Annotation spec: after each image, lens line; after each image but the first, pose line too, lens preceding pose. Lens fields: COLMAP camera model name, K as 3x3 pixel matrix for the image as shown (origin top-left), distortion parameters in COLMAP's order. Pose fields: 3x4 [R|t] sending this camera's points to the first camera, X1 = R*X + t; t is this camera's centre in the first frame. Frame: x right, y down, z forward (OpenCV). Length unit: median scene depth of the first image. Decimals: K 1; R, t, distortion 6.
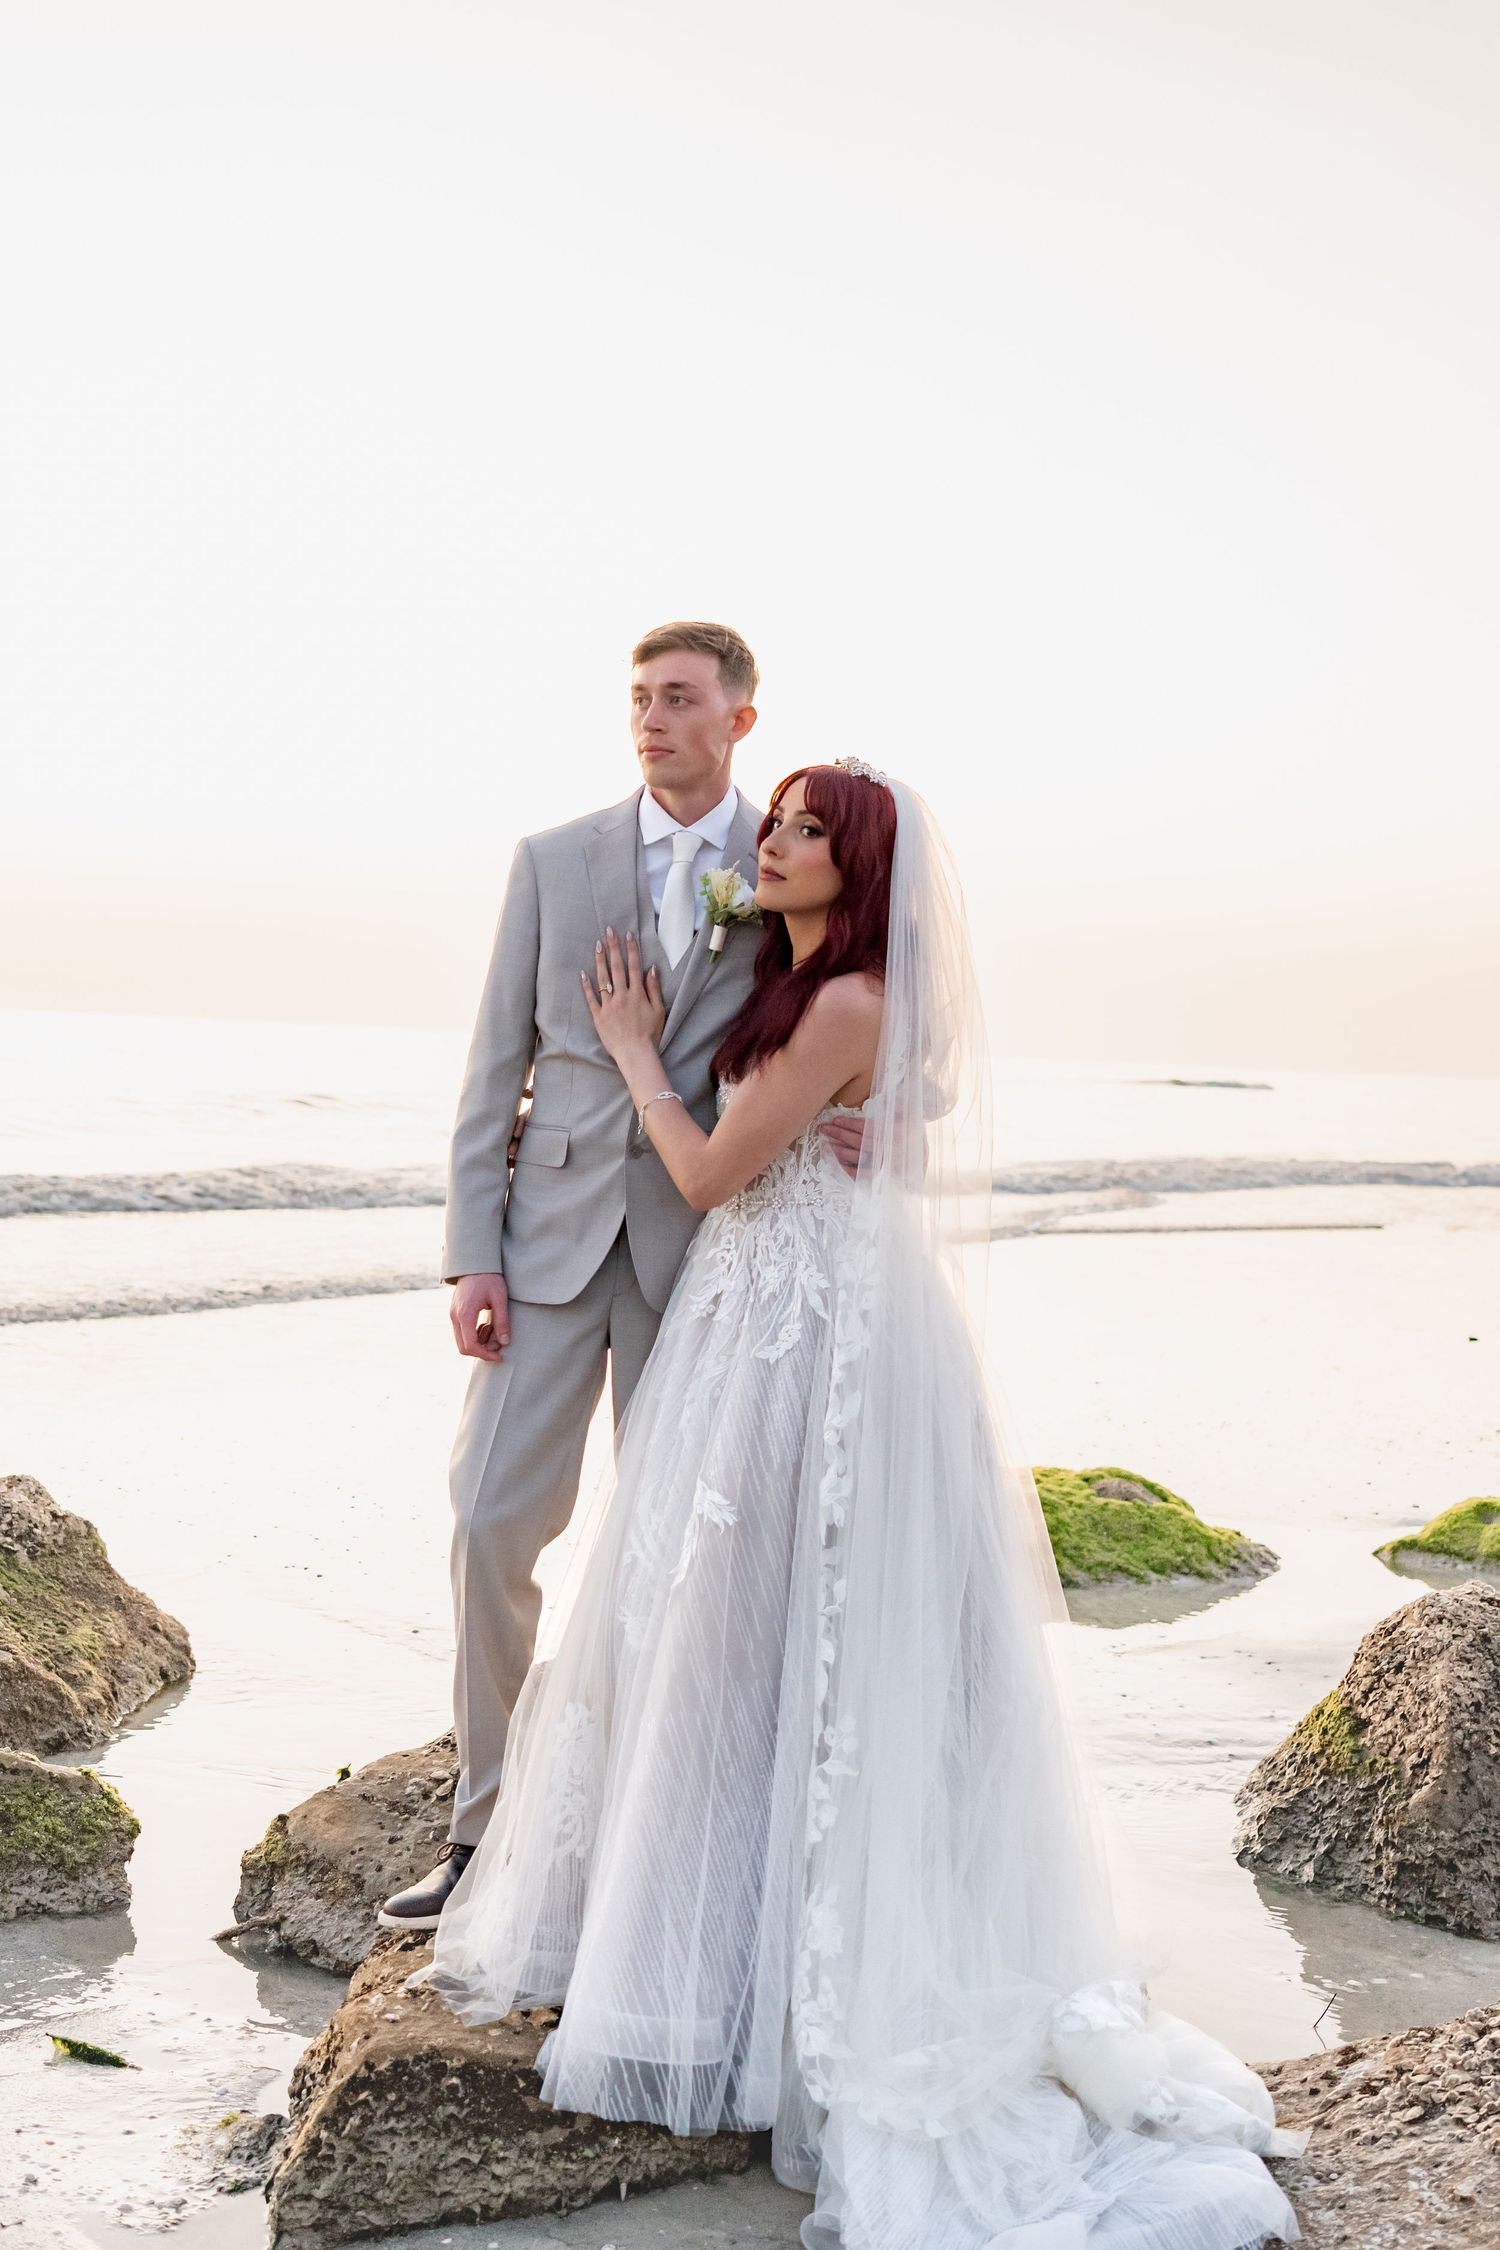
lens RADIAL K [[2682.8, 0, 750.0], [0, 2682.8, 1125.0], [0, 0, 1]] dist [0.006332, -0.021345]
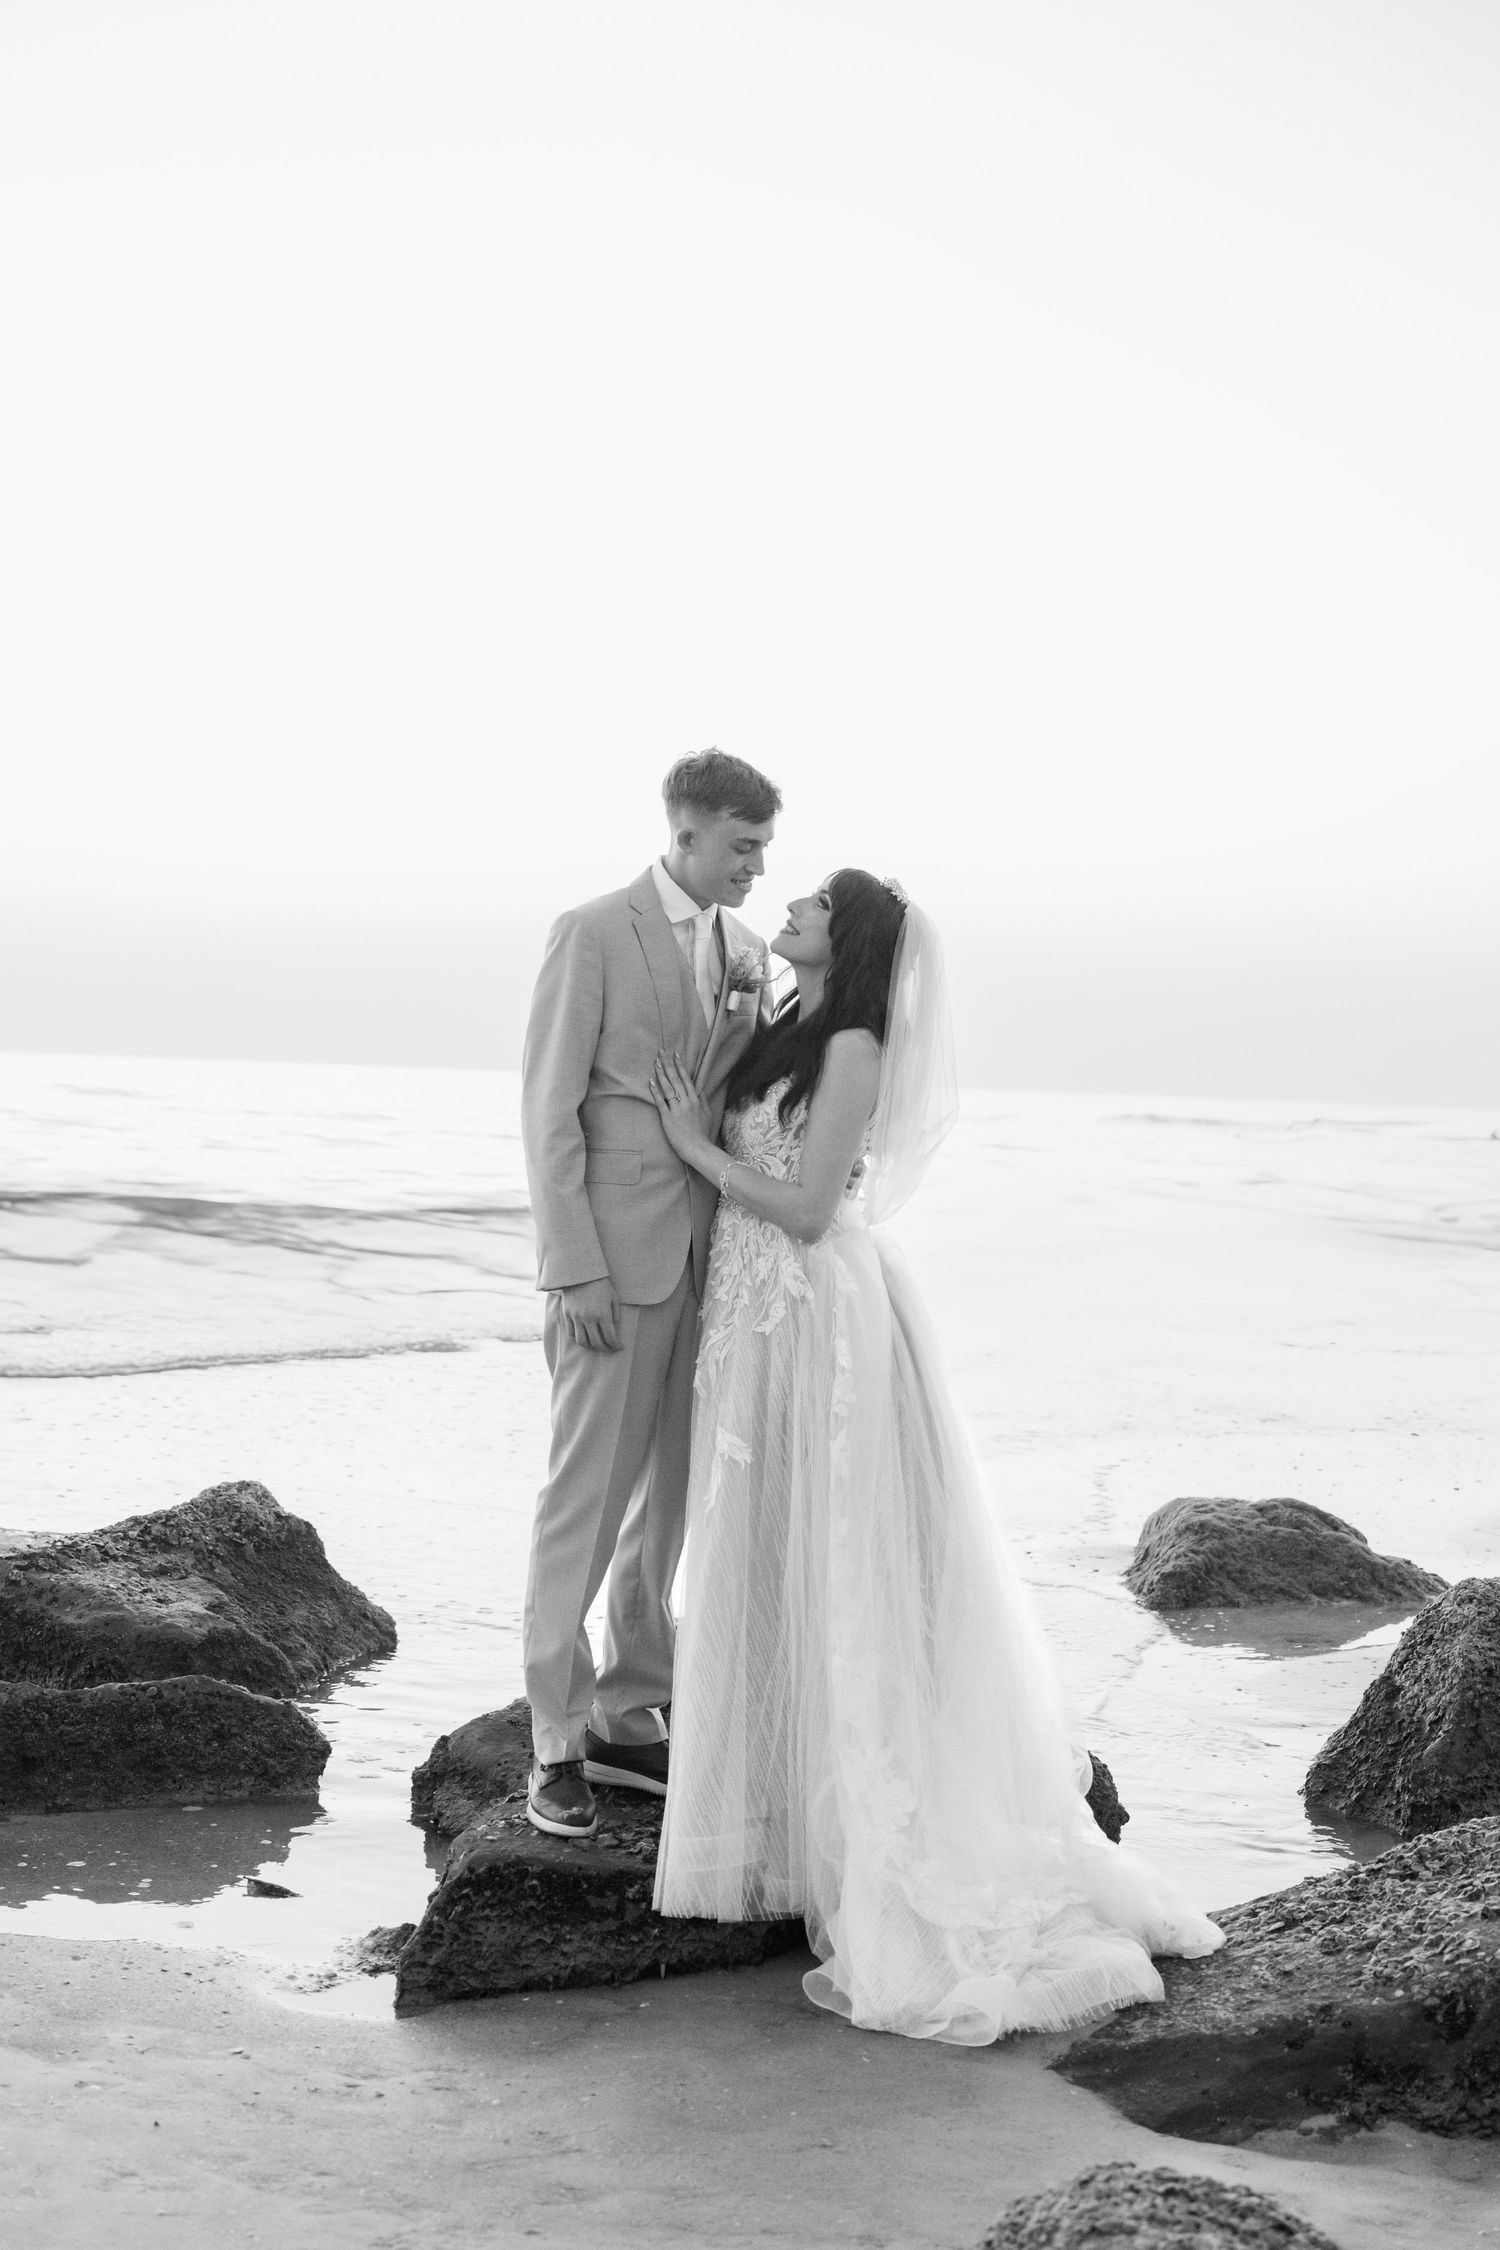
lens RADIAL K [[3047.5, 0, 750.0], [0, 3047.5, 1125.0], [0, 0, 1]] dist [-0.018108, 0.000099]
pose [[0.992693, -0.006765, -0.120477, 0.122915], [0.004339, 0.999783, -0.020390, 0.011682], [0.120588, 0.019718, 0.992507, -0.328683]]
